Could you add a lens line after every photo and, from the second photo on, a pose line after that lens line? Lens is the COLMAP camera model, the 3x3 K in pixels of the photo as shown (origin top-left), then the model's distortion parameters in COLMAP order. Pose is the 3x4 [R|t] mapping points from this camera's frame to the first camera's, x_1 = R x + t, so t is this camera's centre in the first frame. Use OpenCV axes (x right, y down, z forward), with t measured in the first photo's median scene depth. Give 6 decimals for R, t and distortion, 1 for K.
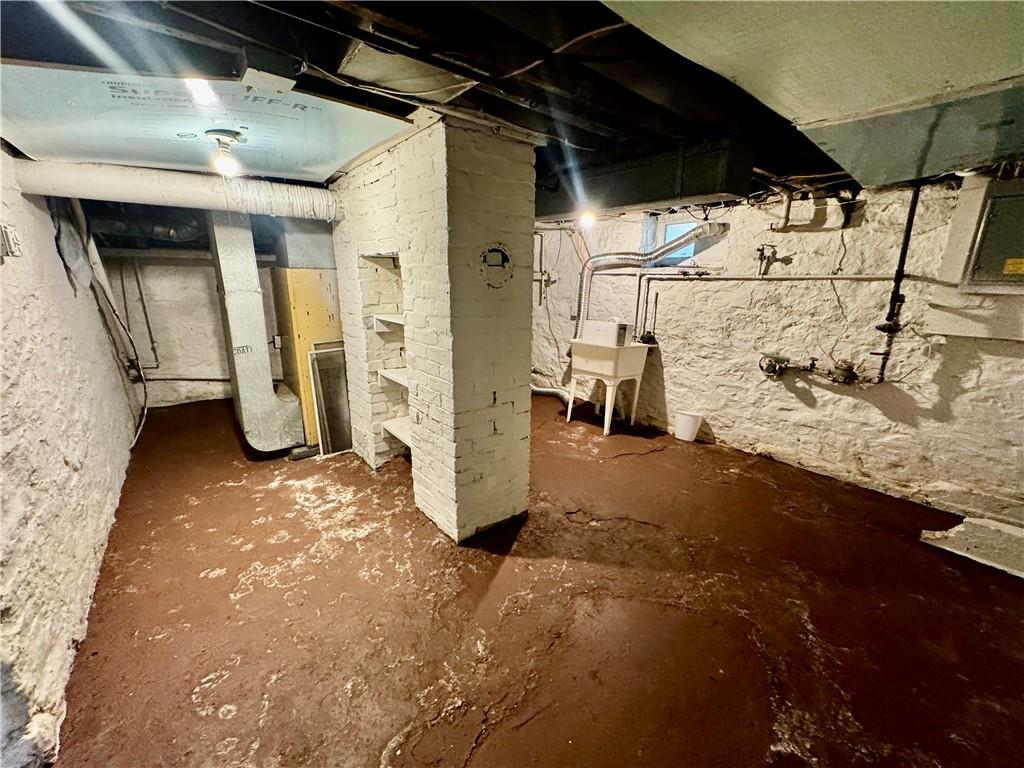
lens RADIAL K [[414.3, 0, 511.6], [0, 414.3, 385.2], [0, 0, 1]] dist [0.002031, -0.000641]
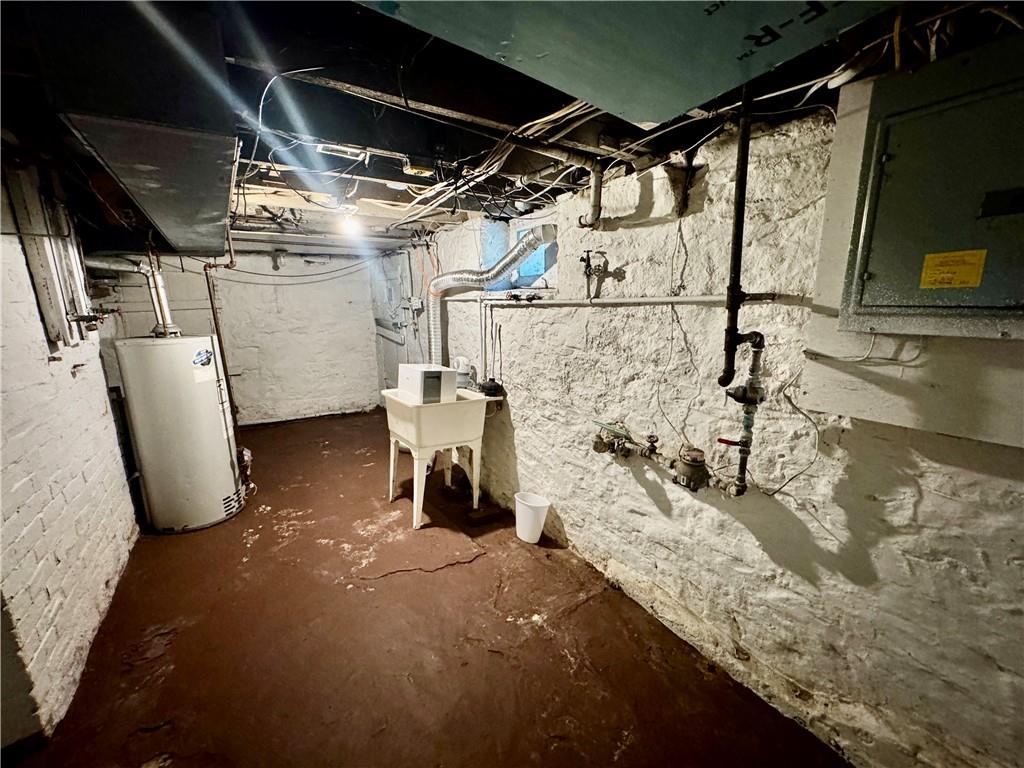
lens RADIAL K [[414.3, 0, 510.6], [0, 414.3, 385.7], [0, 0, 1]] dist [0.002031, -0.000641]
pose [[0.995463, -0.004259, -0.095057, 0.588091], [-0.000863, 0.998552, -0.053780, -0.106868], [0.095149, 0.053618, 0.994018, 0.396870]]
